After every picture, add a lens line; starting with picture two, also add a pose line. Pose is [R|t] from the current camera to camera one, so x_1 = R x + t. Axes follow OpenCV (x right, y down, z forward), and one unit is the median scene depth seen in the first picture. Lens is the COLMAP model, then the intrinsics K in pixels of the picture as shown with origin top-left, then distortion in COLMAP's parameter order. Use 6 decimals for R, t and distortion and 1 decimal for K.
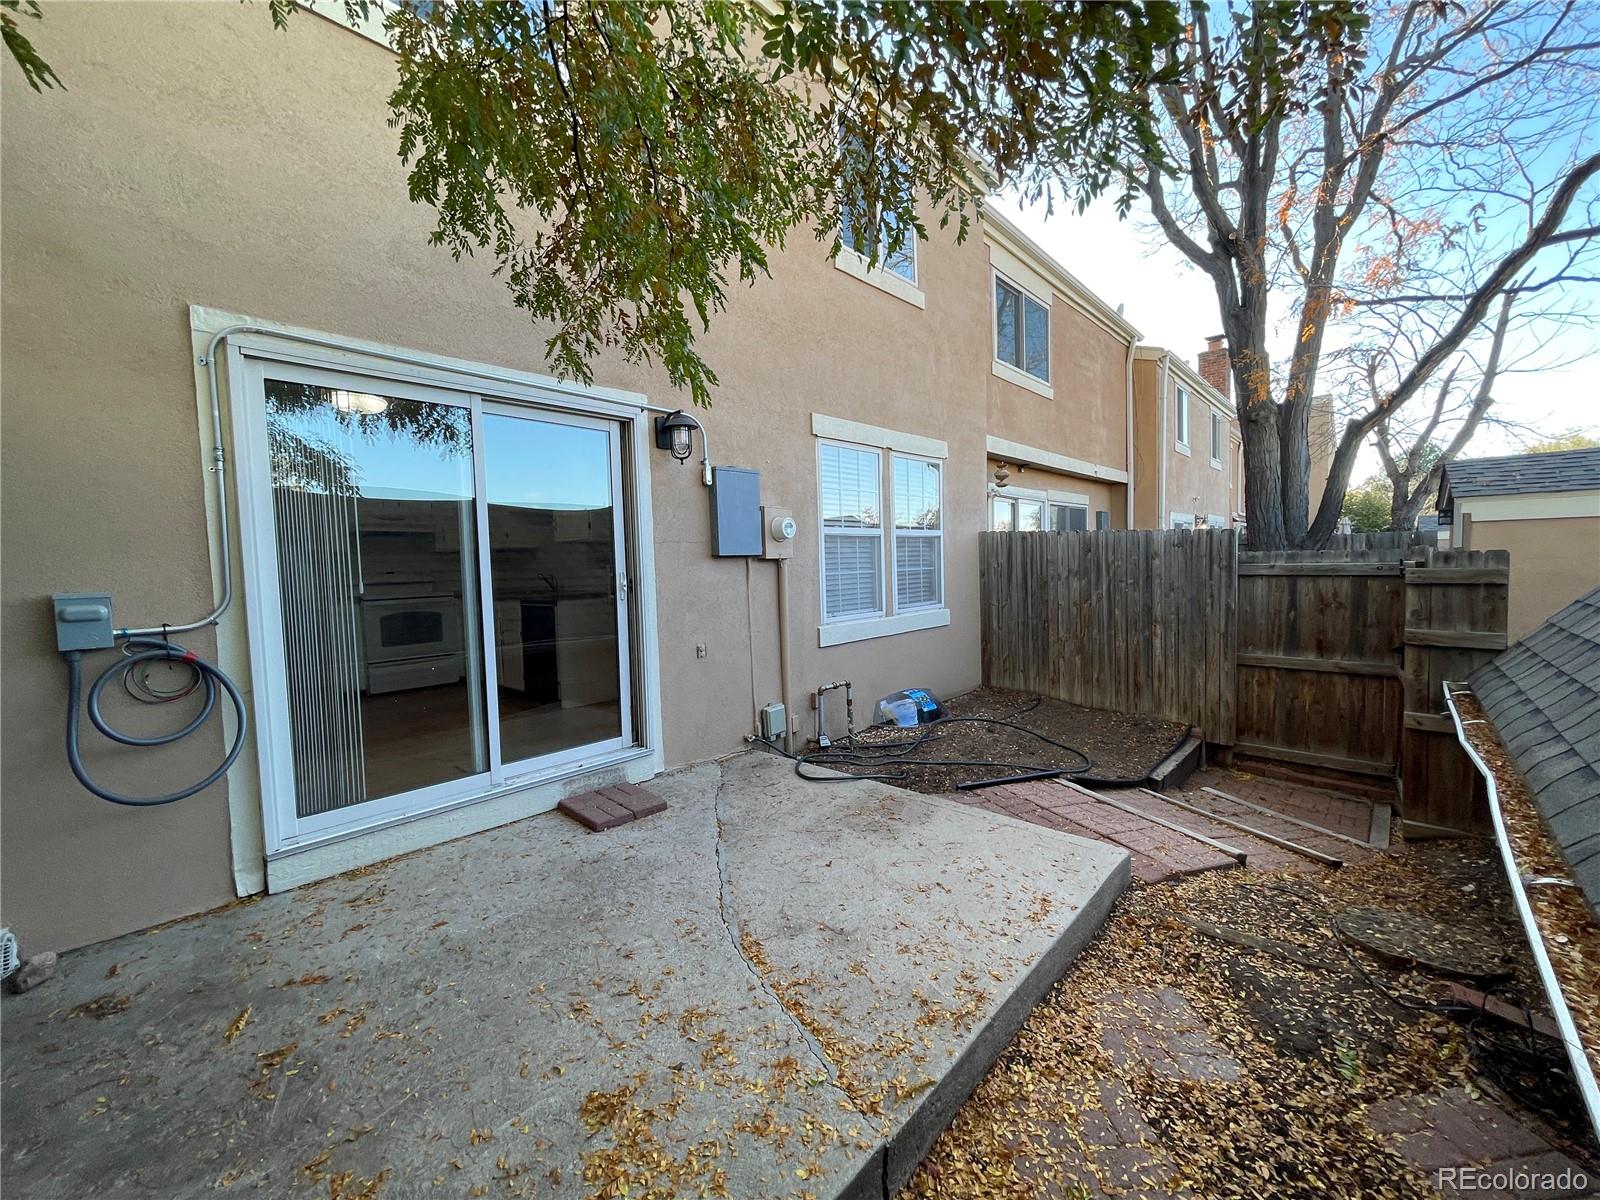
lens RADIAL K [[644.8, 0, 793.7], [0, 644.8, 599.1], [0, 0, 1]] dist [-0.000144, 0.001104]
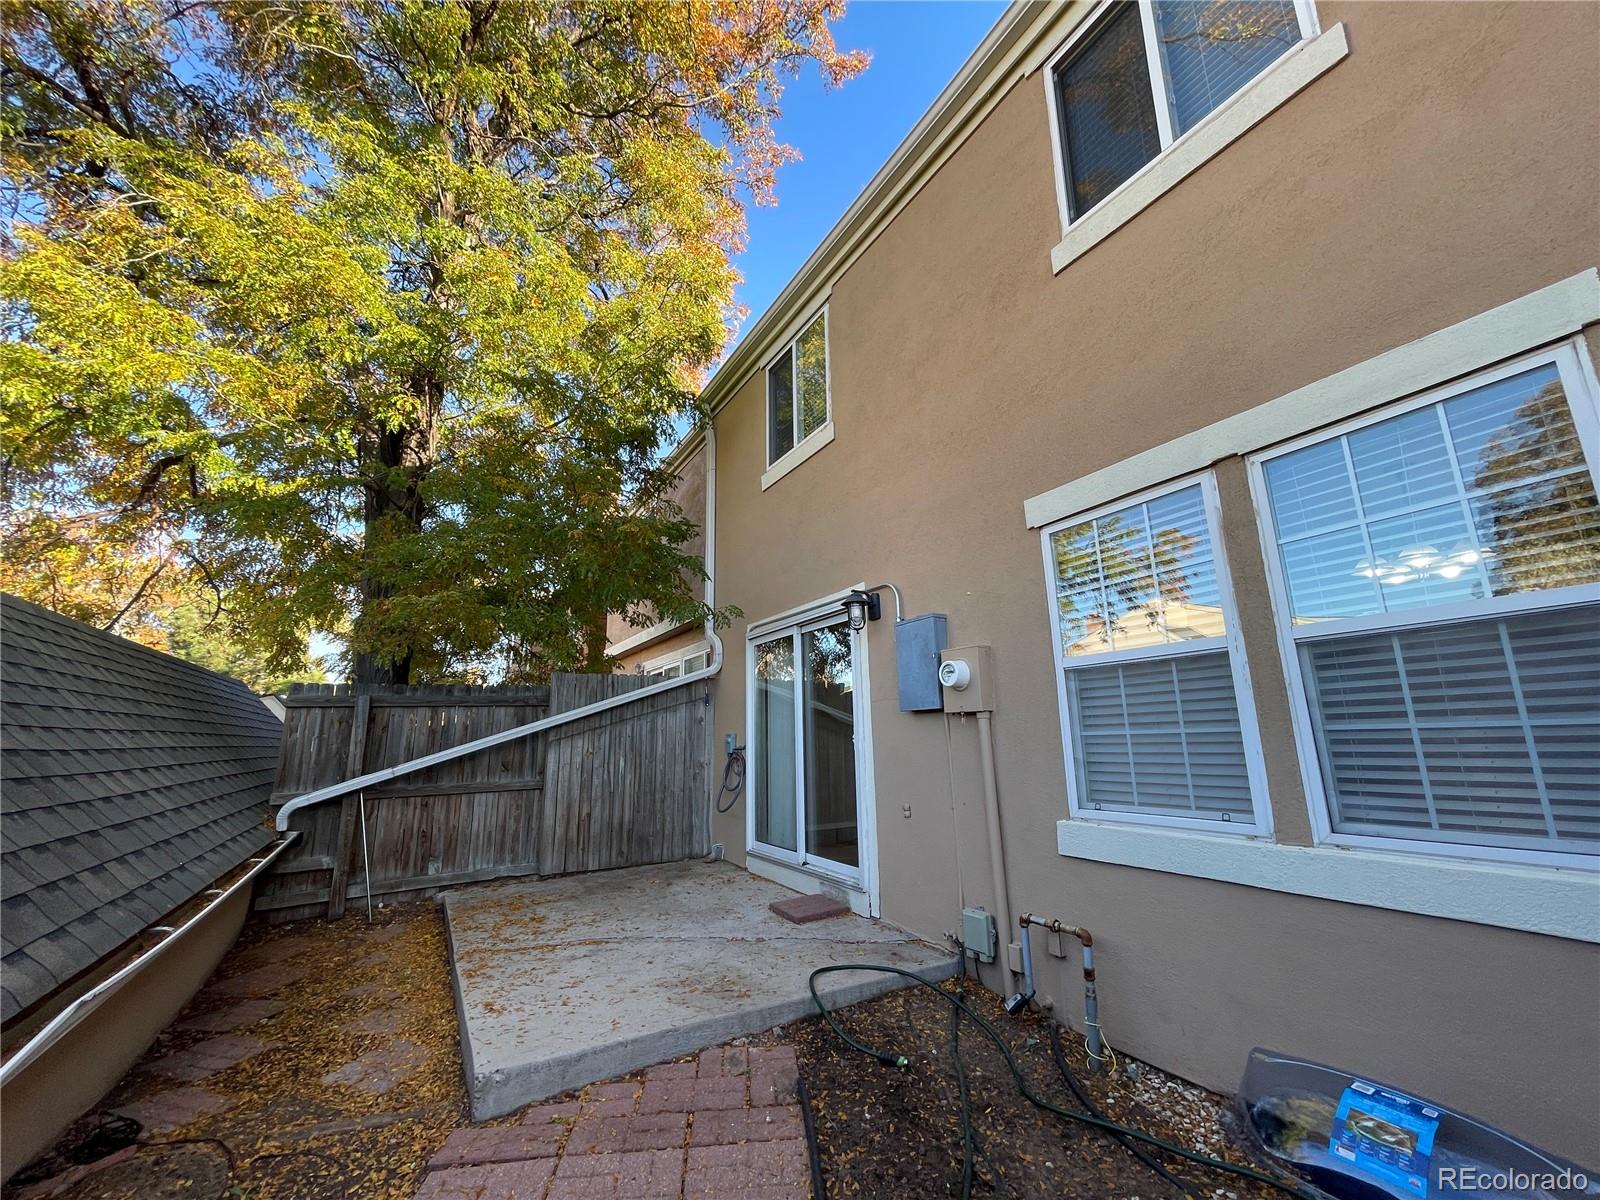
lens RADIAL K [[644.8, 0, 794.5], [0, 644.8, 596.9], [0, 0, 1]] dist [-0.000144, 0.001104]
pose [[-0.295112, -0.176607, -0.938999, 1.167915], [-0.028479, 0.983958, -0.176112, -0.081583], [0.955038, -0.025231, -0.295408, 1.487616]]
